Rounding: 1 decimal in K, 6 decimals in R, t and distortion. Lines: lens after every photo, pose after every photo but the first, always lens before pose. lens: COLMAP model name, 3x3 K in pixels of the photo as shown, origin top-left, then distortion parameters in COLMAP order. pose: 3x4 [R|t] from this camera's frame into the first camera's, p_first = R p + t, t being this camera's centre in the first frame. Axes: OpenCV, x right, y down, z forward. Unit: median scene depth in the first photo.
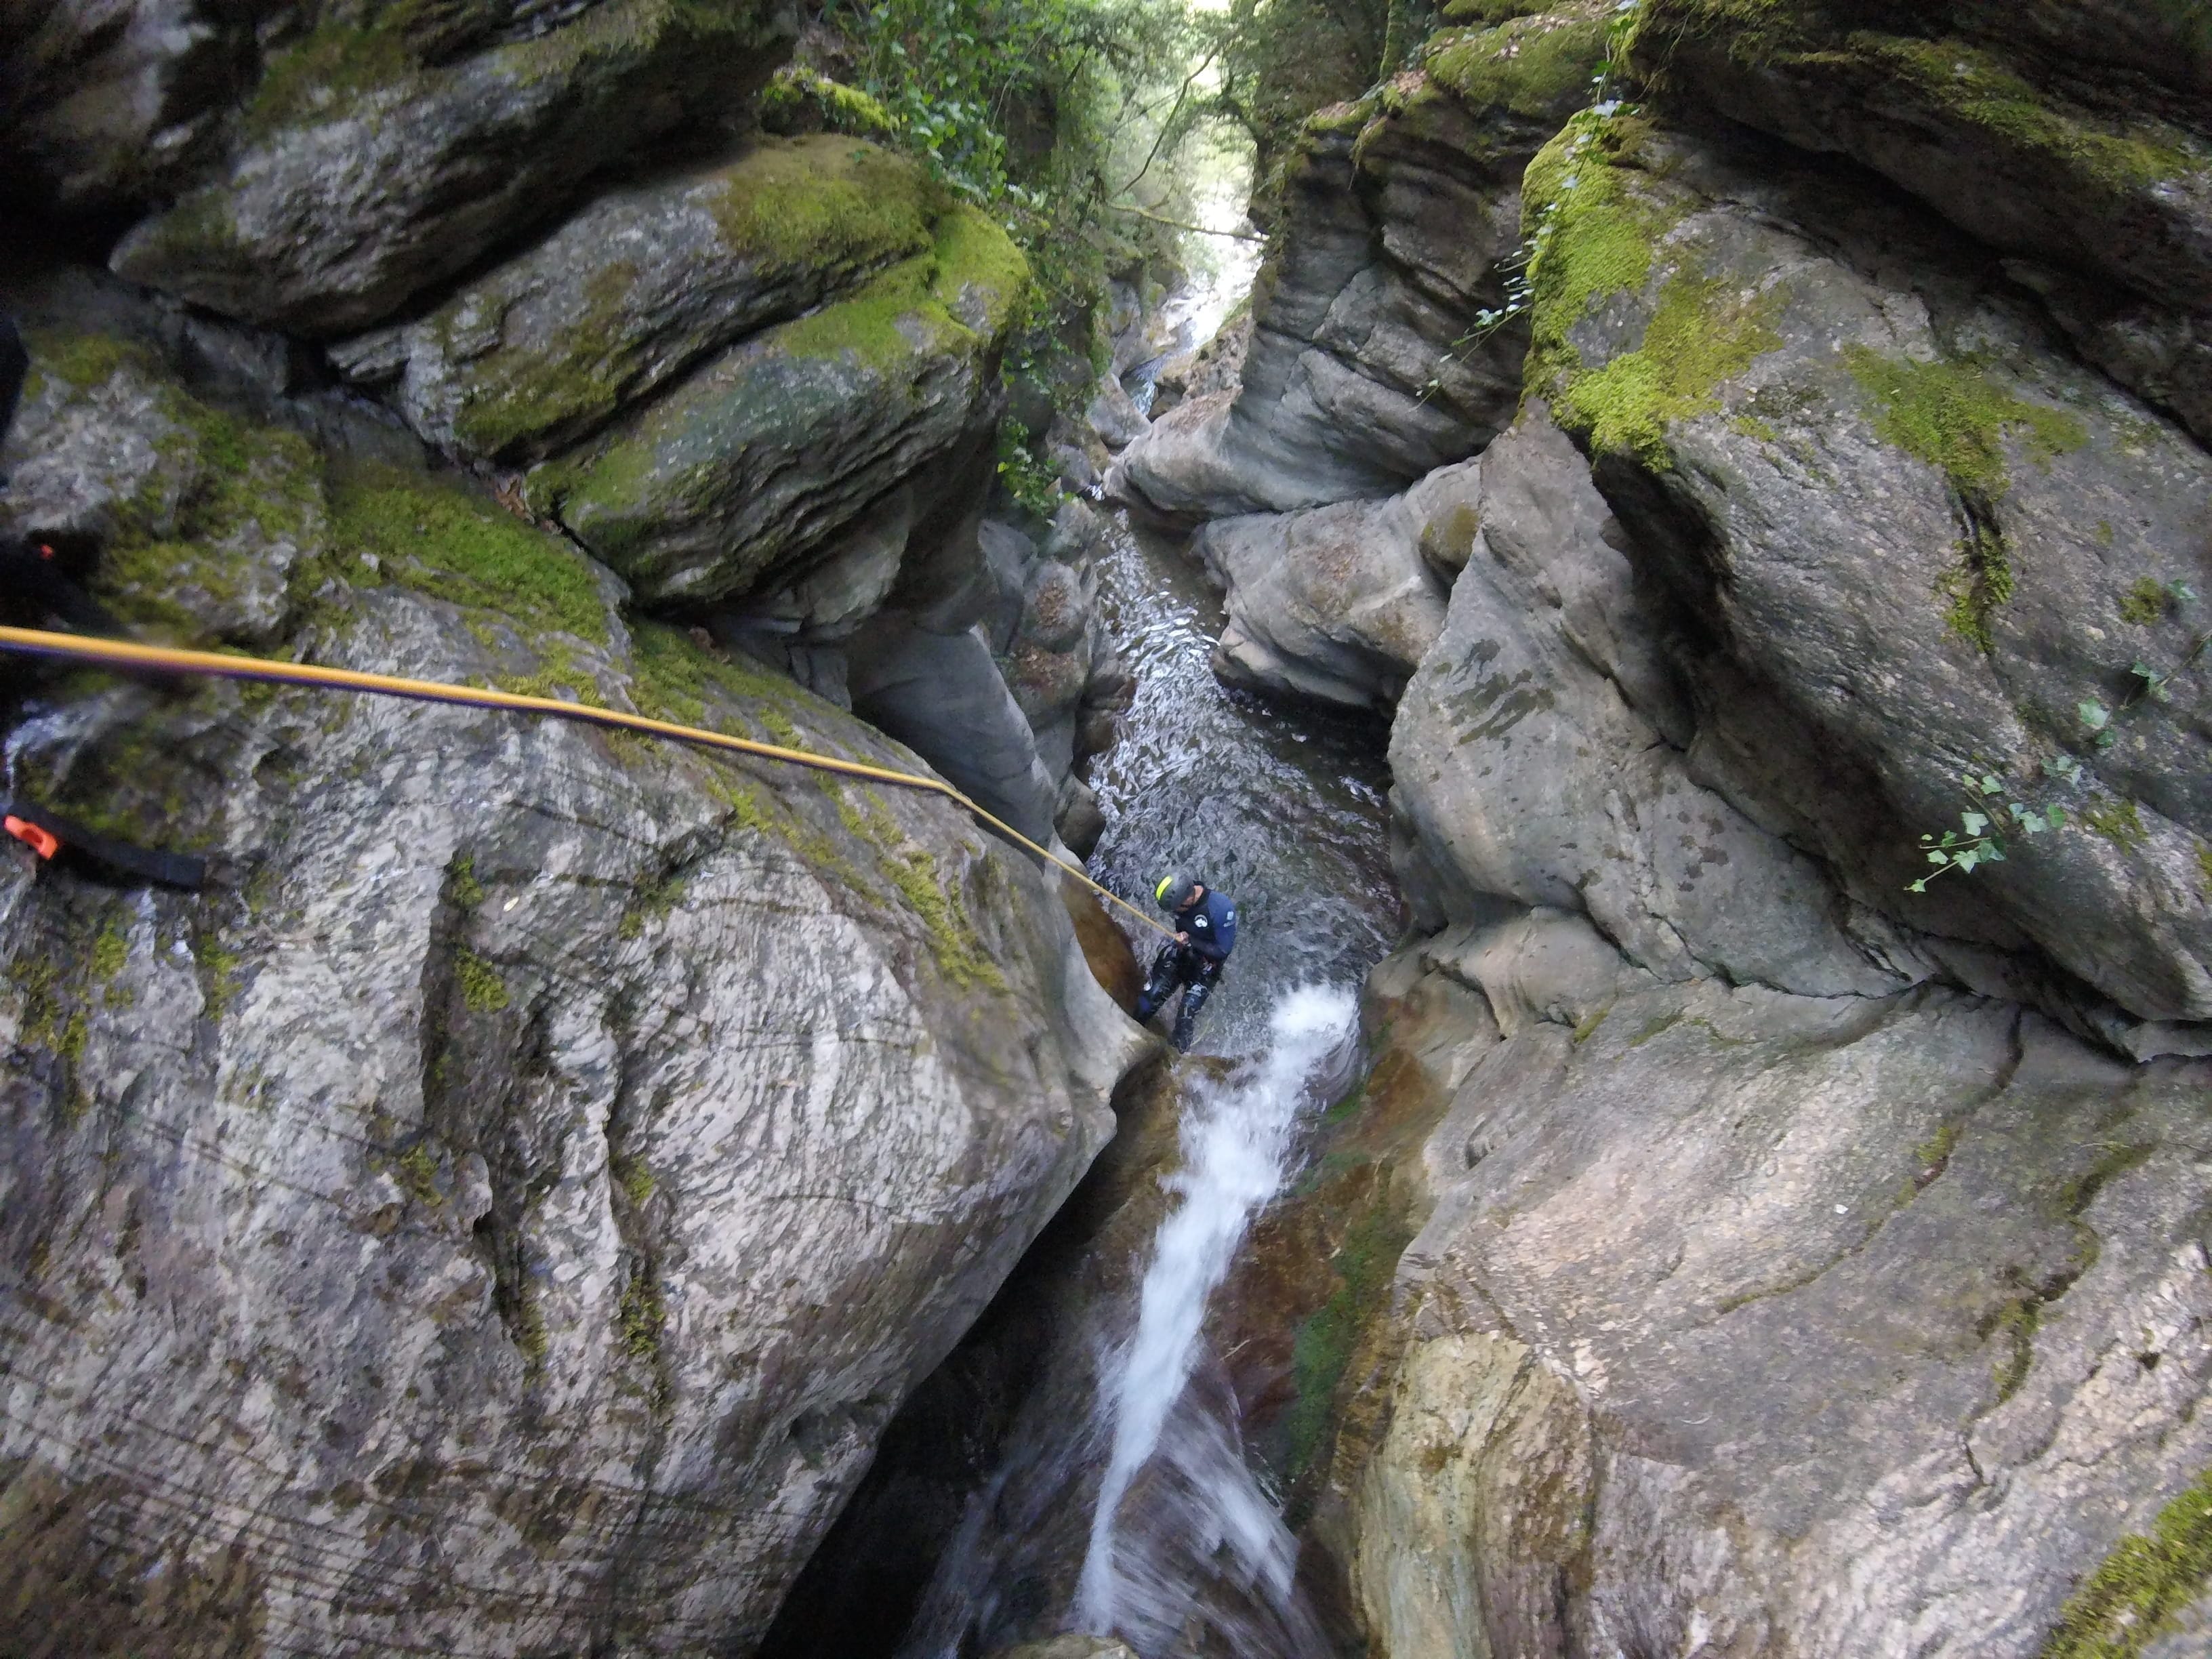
lens RADIAL K [[963.6, 0, 1112.6], [0, 963.6, 828.0], [0, 0, 1]] dist [-0.194049, 0.020523]
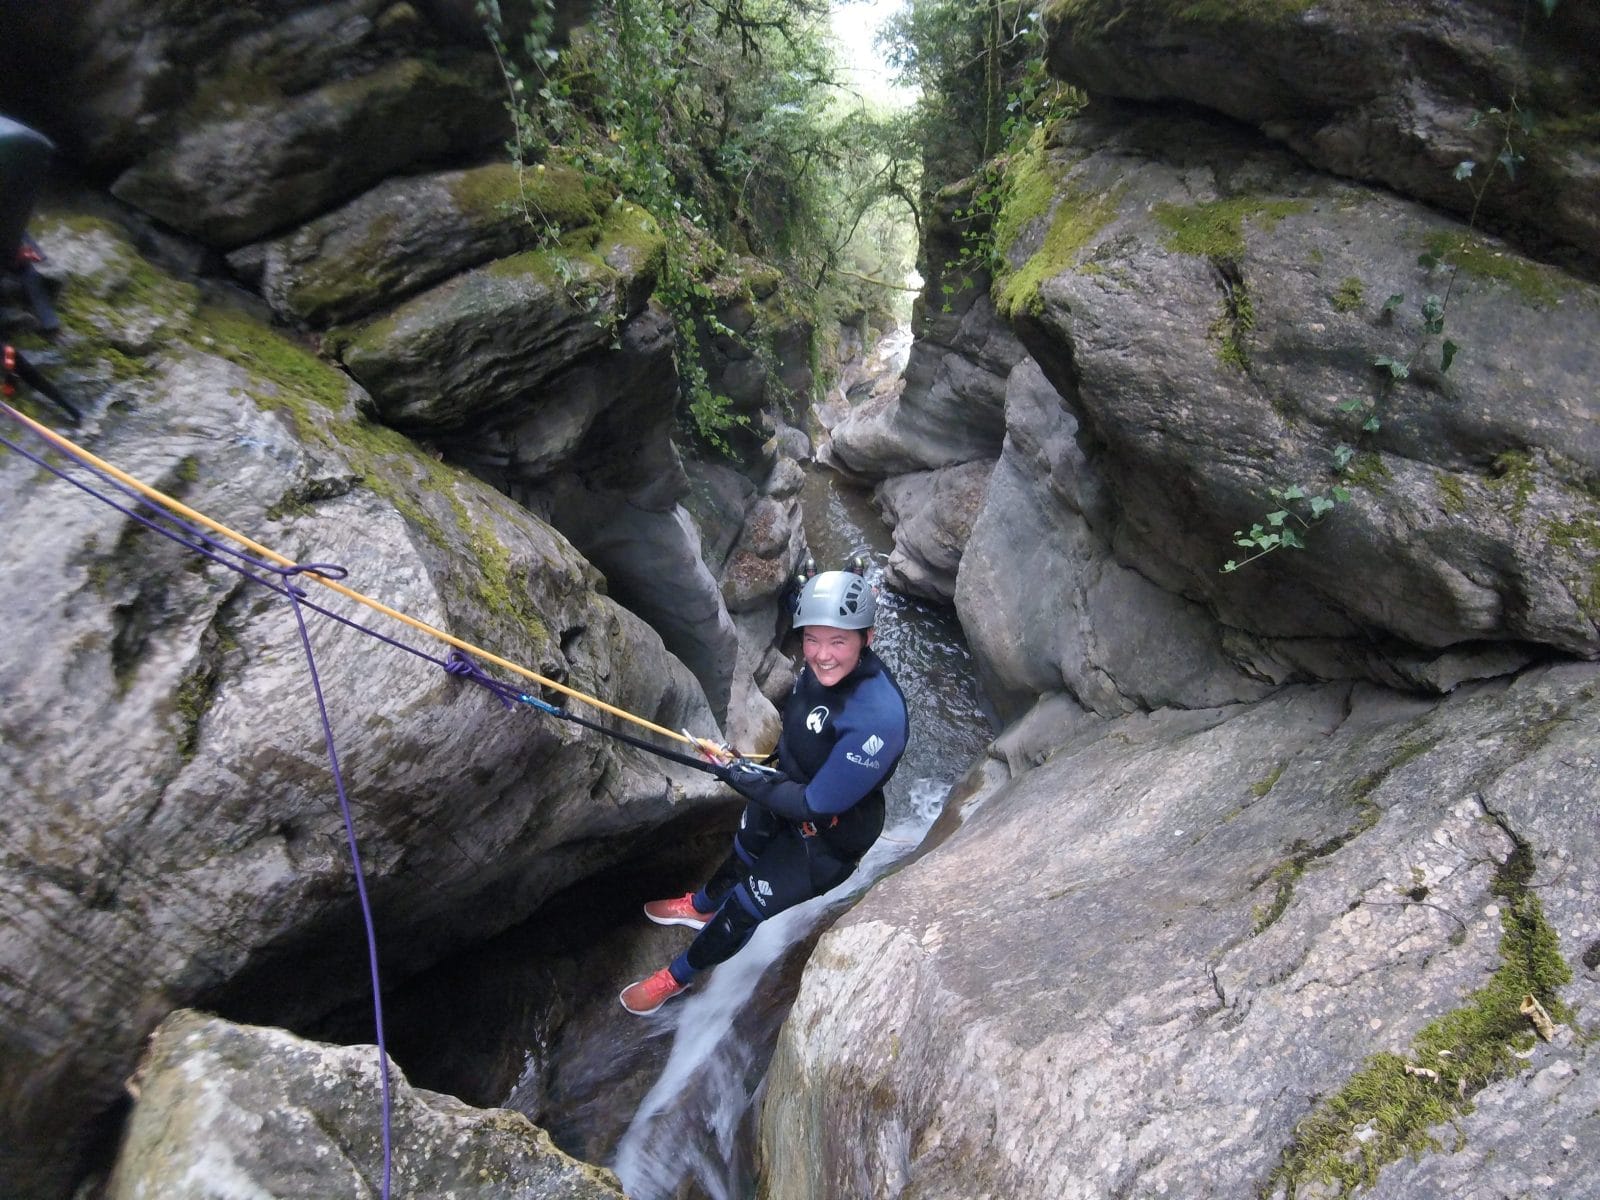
lens RADIAL K [[697.0, 0, 805.1], [0, 697.0, 602.9], [0, 0, 1]] dist [-0.194049, 0.020523]
pose [[0.997714, 0.029094, -0.060987, 0.165409], [-0.038930, 0.985207, -0.166888, 0.129078], [0.055229, 0.168881, 0.984088, -0.005214]]
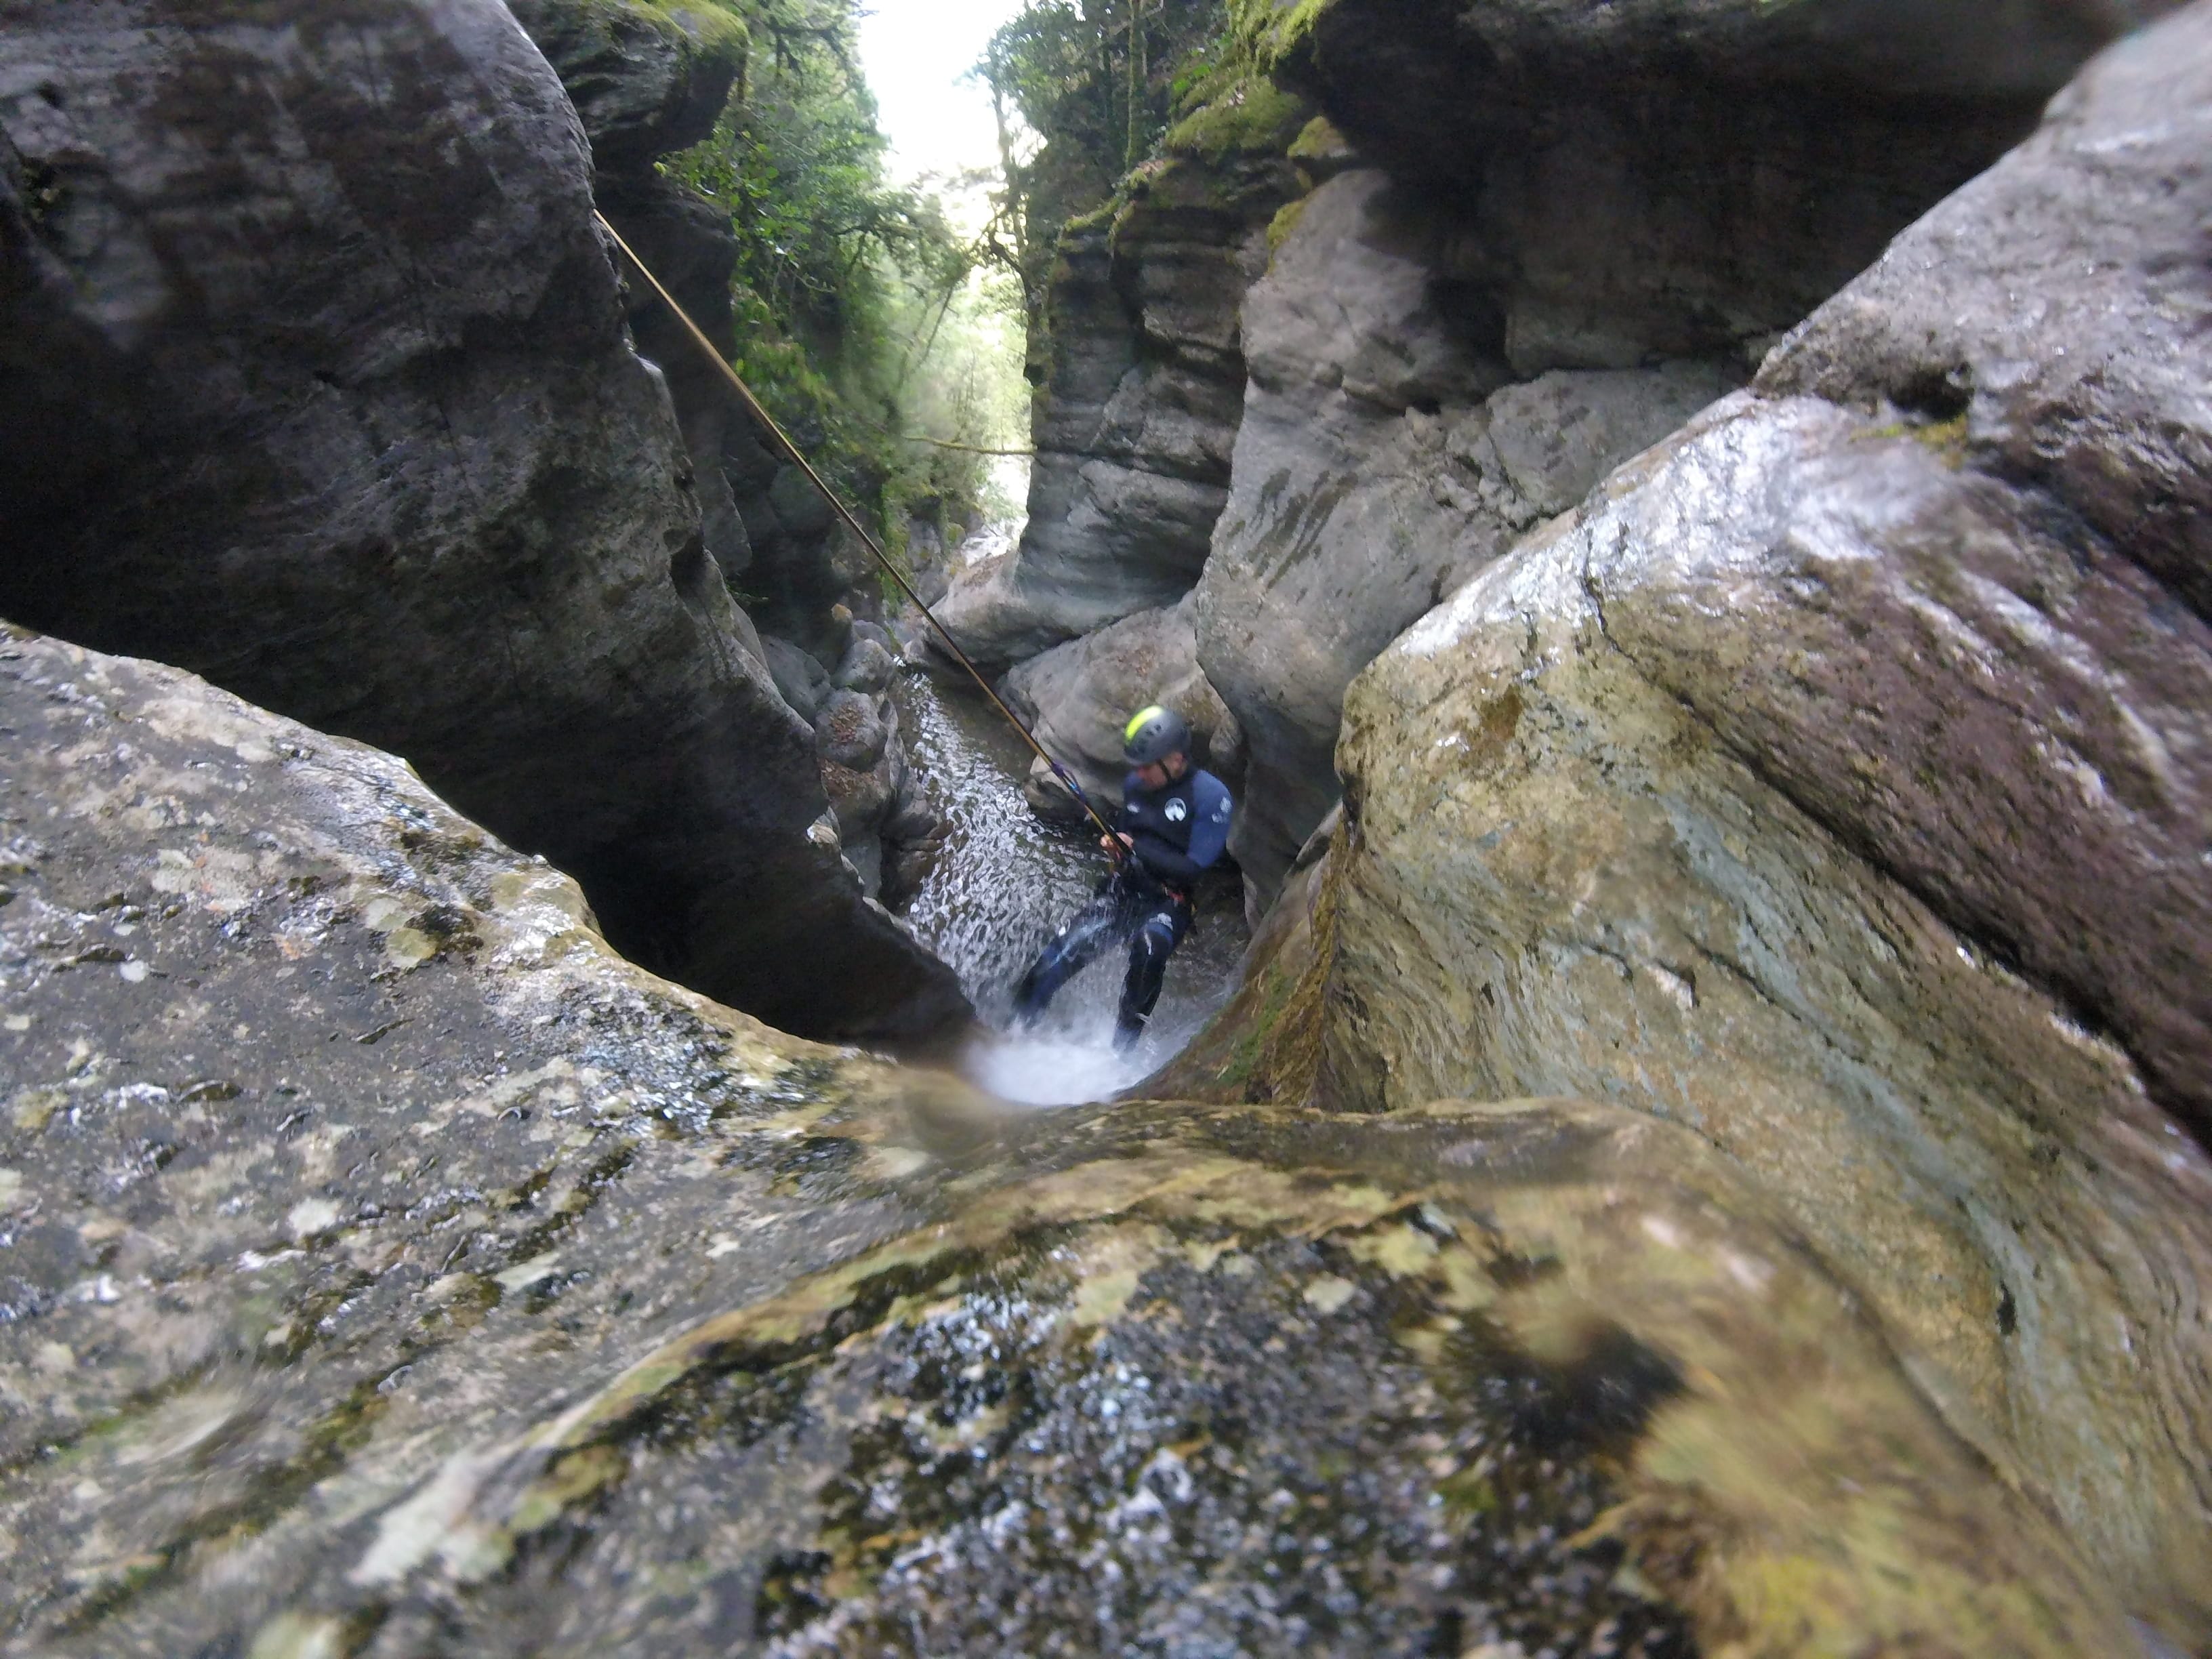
lens RADIAL K [[963.6, 0, 1113.0], [0, 963.6, 821.0], [0, 0, 1]] dist [-0.194049, 0.020523]
pose [[0.980207, -0.090233, 0.176218, 0.053068], [0.134908, 0.955876, -0.260961, 0.358099], [-0.144896, 0.279569, 0.949129, 0.251321]]
